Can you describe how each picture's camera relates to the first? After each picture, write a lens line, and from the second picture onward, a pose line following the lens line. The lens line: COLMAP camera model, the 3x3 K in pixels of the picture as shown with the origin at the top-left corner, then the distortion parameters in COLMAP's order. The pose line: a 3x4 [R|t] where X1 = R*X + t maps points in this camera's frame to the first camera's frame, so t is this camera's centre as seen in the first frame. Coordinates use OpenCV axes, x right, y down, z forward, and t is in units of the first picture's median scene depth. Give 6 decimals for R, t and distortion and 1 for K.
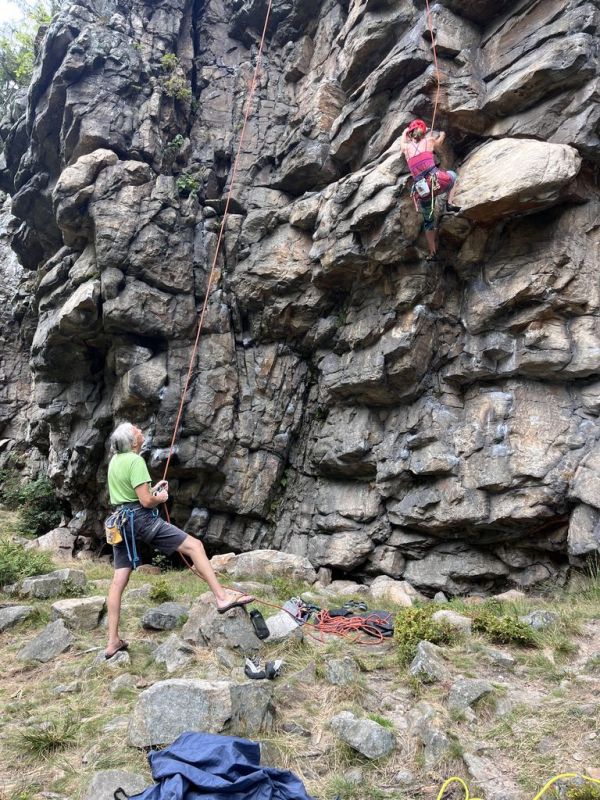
lens RADIAL K [[607.8, 0, 300.0], [0, 607.8, 400.0], [0, 0, 1]] dist [0.072491, -0.079773]
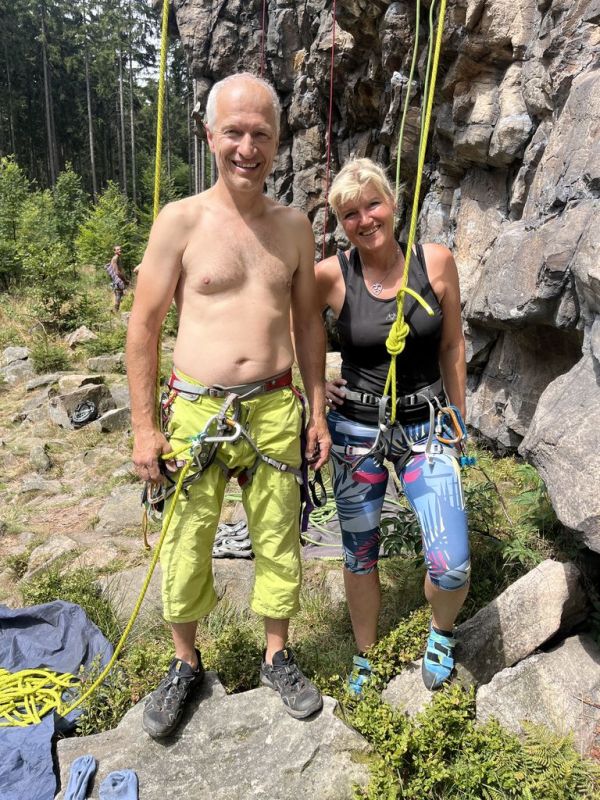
lens RADIAL K [[607.8, 0, 300.0], [0, 607.8, 400.0], [0, 0, 1]] dist [0.072491, -0.079773]
pose [[0.743005, 0.155598, -0.650948, 0.558160], [0.087872, 0.941503, 0.325348, -0.023215], [0.663492, -0.298935, 0.685869, 0.209769]]
